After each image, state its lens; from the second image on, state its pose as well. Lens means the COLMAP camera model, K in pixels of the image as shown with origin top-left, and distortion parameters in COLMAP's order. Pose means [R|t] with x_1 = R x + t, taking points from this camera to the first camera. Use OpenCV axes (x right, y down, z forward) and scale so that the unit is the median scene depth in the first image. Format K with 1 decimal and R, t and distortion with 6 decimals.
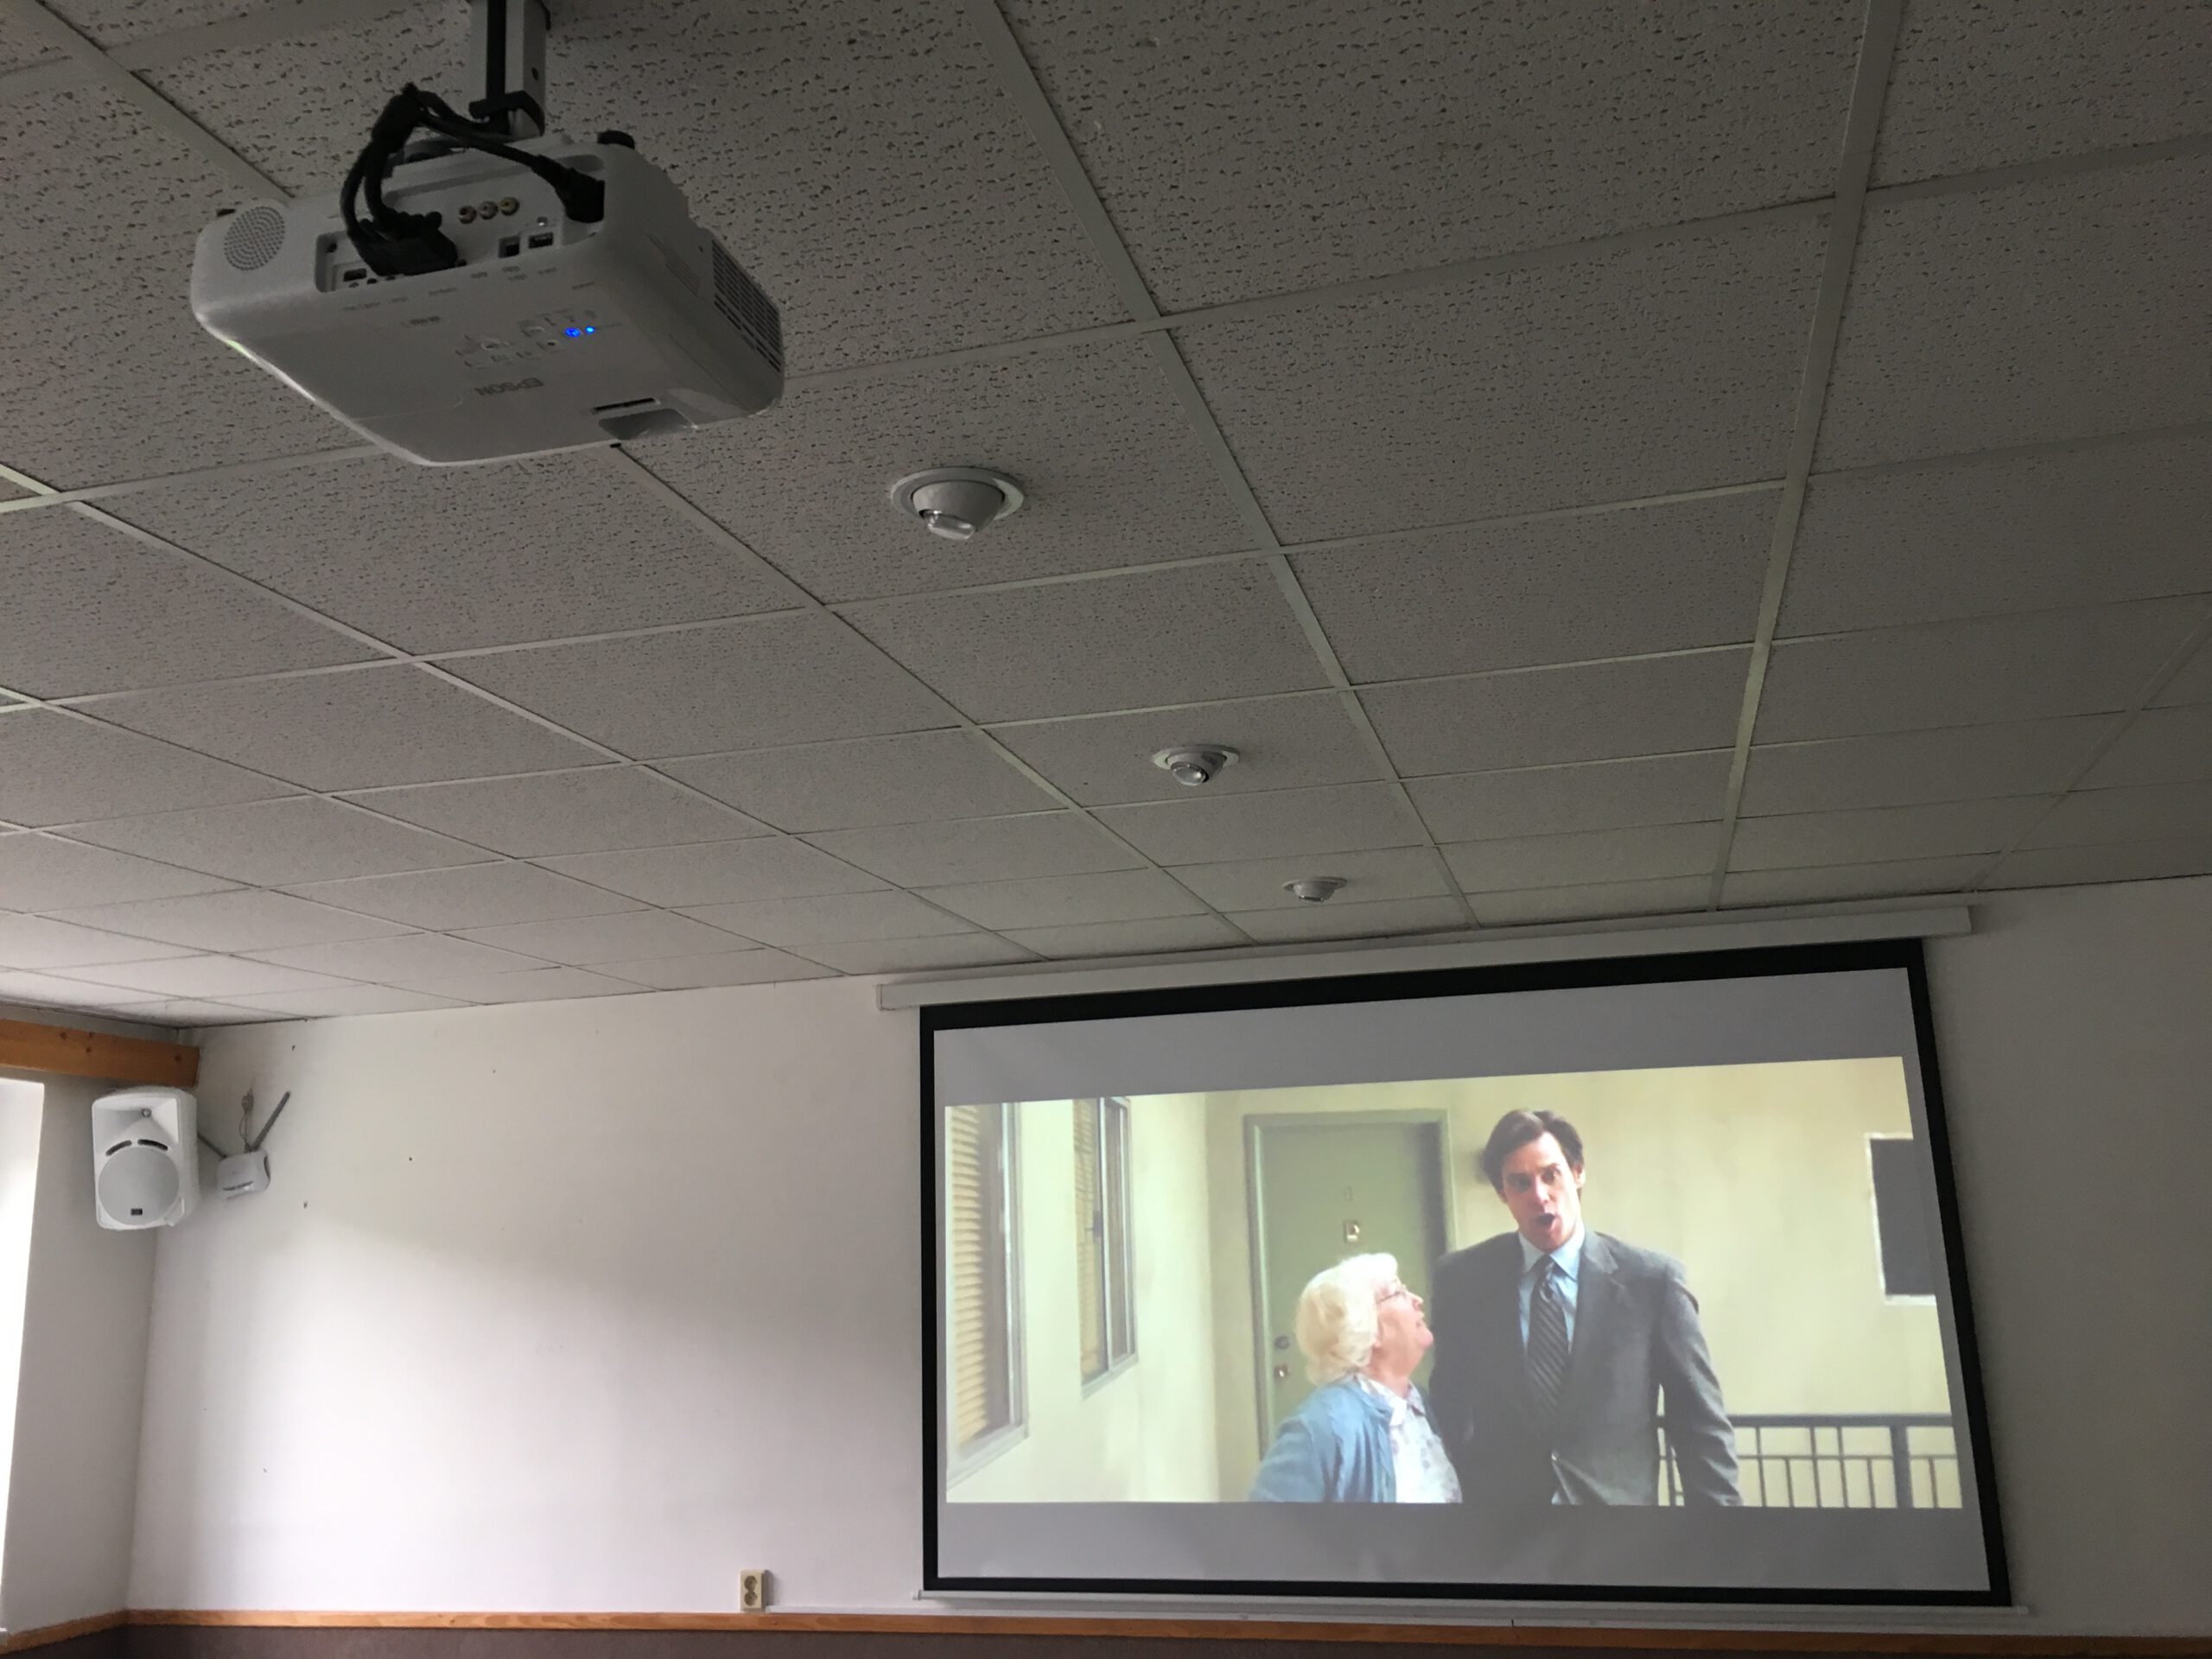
lens RADIAL K [[1879.0, 0, 1113.0], [0, 1879.0, 833.6], [0, 0, 1]] dist [0.032537, -0.019730]
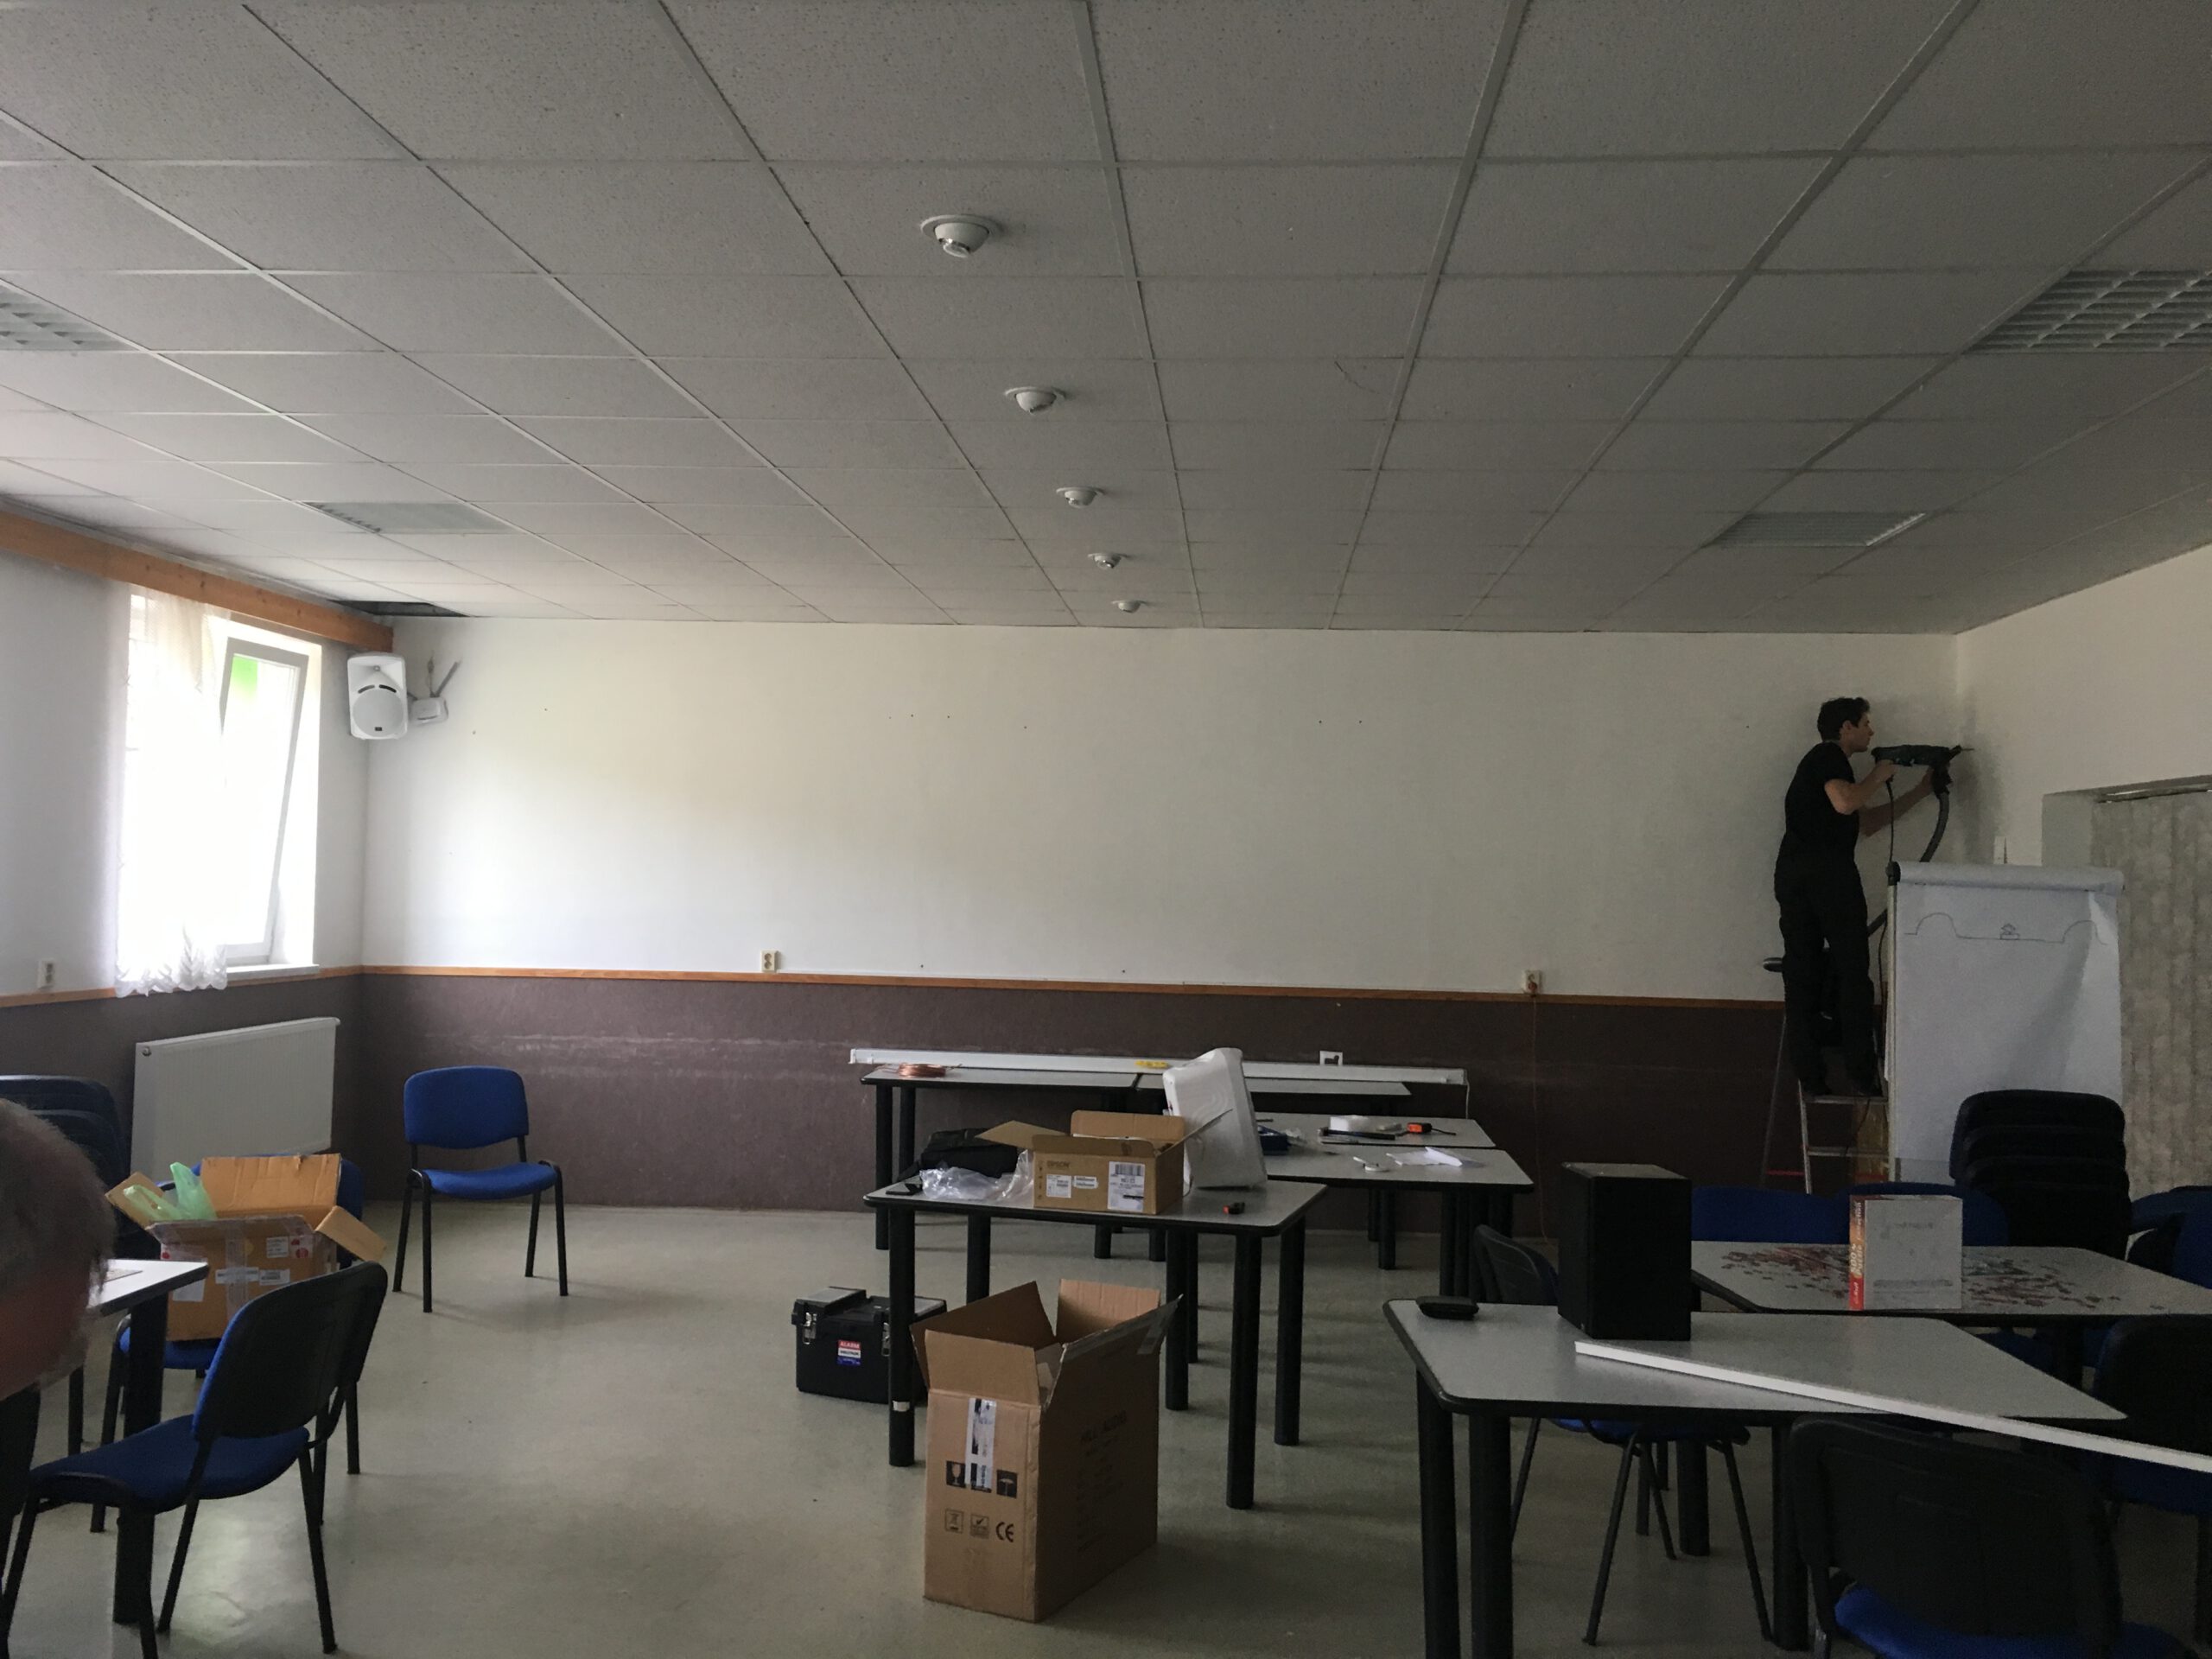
lens RADIAL K [[1879.0, 0, 1121.9], [0, 1879.0, 821.1], [0, 0, 1]] dist [0.032537, -0.019730]
pose [[0.978169, 0.060474, 0.198816, -0.209952], [-0.097738, 0.978179, 0.183338, -0.083556], [-0.183391, -0.198768, 0.962735, -0.701670]]
